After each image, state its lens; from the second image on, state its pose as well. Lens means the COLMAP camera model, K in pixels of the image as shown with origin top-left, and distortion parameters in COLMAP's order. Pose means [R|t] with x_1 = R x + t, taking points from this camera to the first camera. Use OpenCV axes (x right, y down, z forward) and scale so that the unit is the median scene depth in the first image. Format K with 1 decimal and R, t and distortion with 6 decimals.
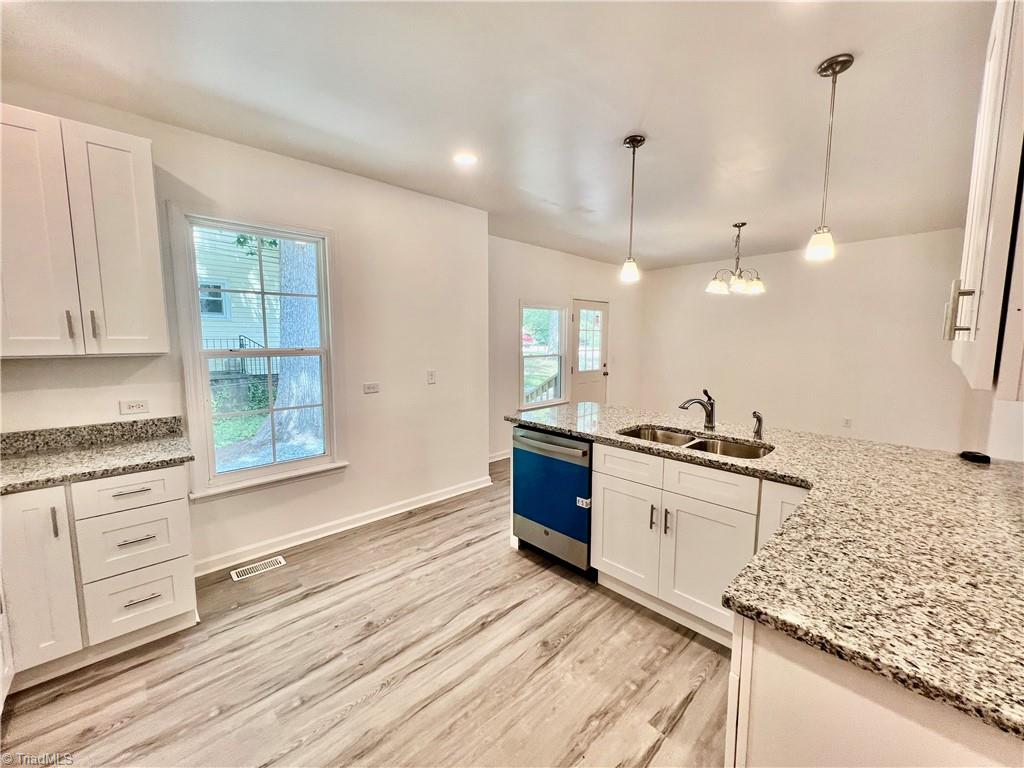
lens RADIAL K [[406.0, 0, 513.9], [0, 406.0, 382.6], [0, 0, 1]] dist [0.002517, 0.000191]
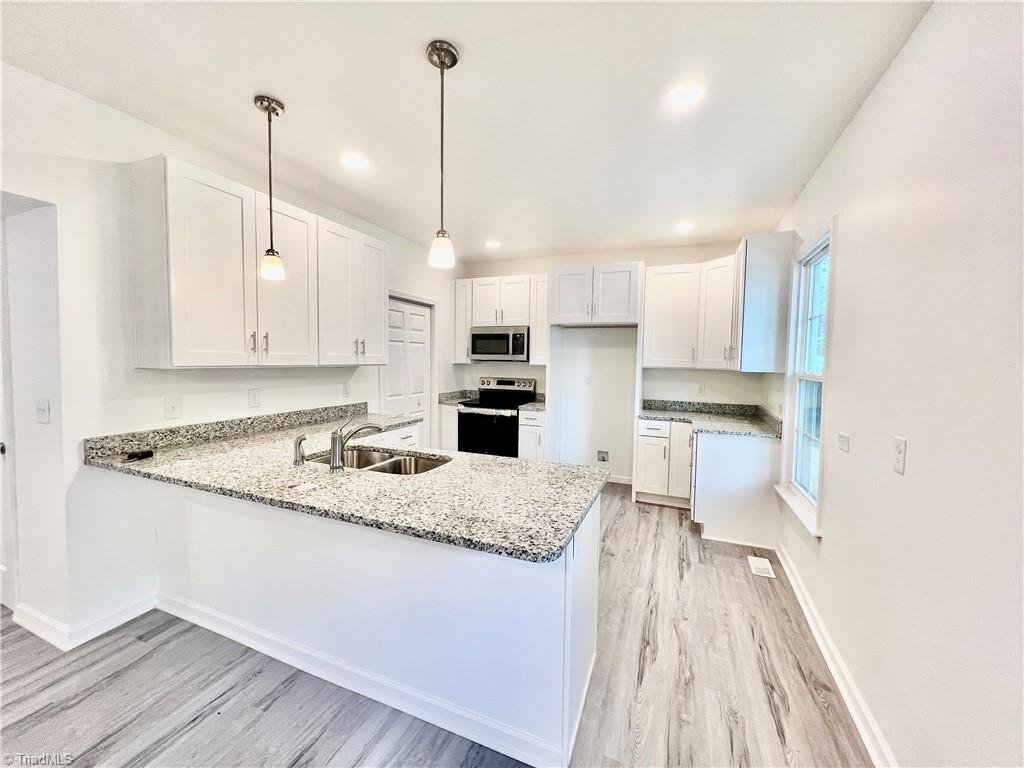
lens RADIAL K [[406.0, 0, 511.6], [0, 406.0, 380.5], [0, 0, 1]] dist [0.002517, 0.000191]
pose [[-0.915913, 0.015052, -0.401095, 0.447438], [-0.051276, 0.986721, 0.154121, -0.188426], [0.398089, 0.161728, -0.902978, 1.674082]]
